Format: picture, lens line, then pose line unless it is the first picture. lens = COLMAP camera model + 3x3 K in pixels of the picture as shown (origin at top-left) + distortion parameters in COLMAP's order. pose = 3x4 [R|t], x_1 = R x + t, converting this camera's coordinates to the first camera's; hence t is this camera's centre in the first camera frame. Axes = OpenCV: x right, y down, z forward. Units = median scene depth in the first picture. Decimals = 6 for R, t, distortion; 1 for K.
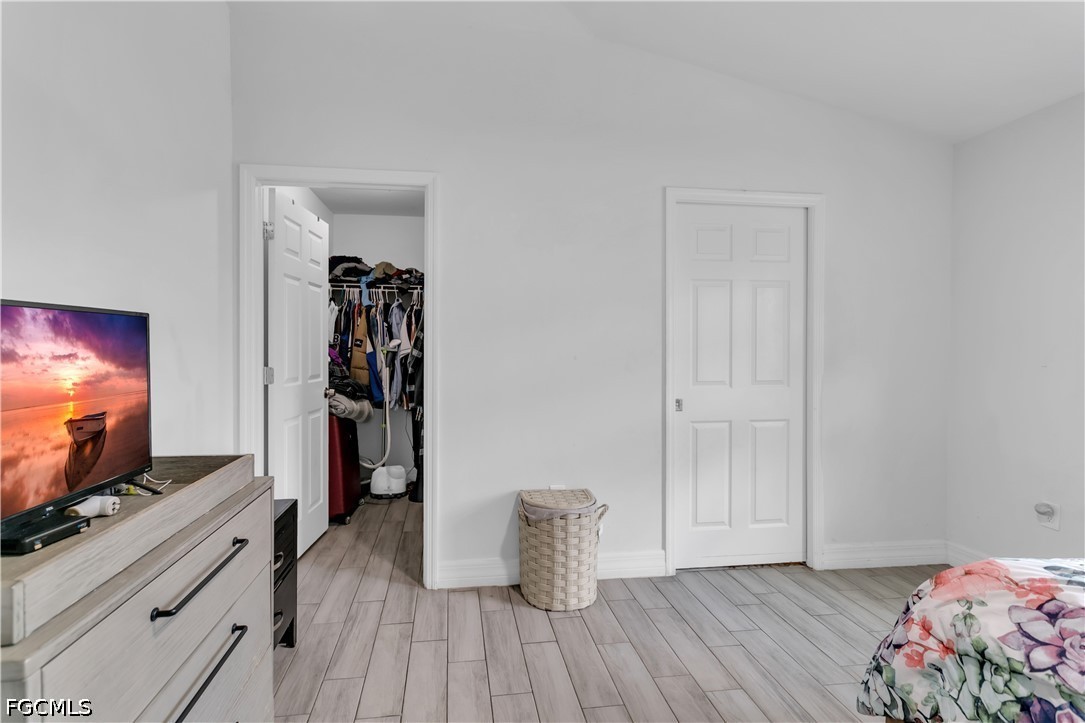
lens RADIAL K [[564.1, 0, 489.3], [0, 564.1, 351.5], [0, 0, 1]] dist [0.006076, -0.001619]
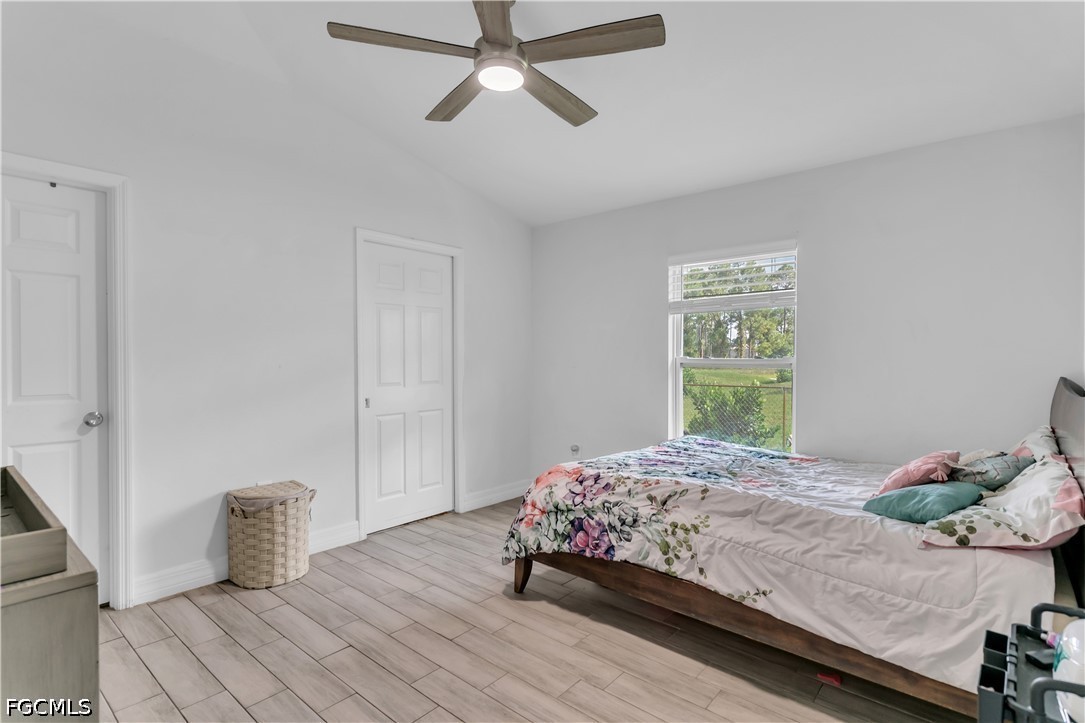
lens RADIAL K [[564.1, 0, 546.6], [0, 564.1, 361.6], [0, 0, 1]] dist [0.006076, -0.001619]
pose [[0.741305, -0.008784, 0.671111, -0.240979], [0.008586, 0.999957, 0.003604, 0.002606], [-0.671113, 0.003091, 0.741349, -0.224455]]
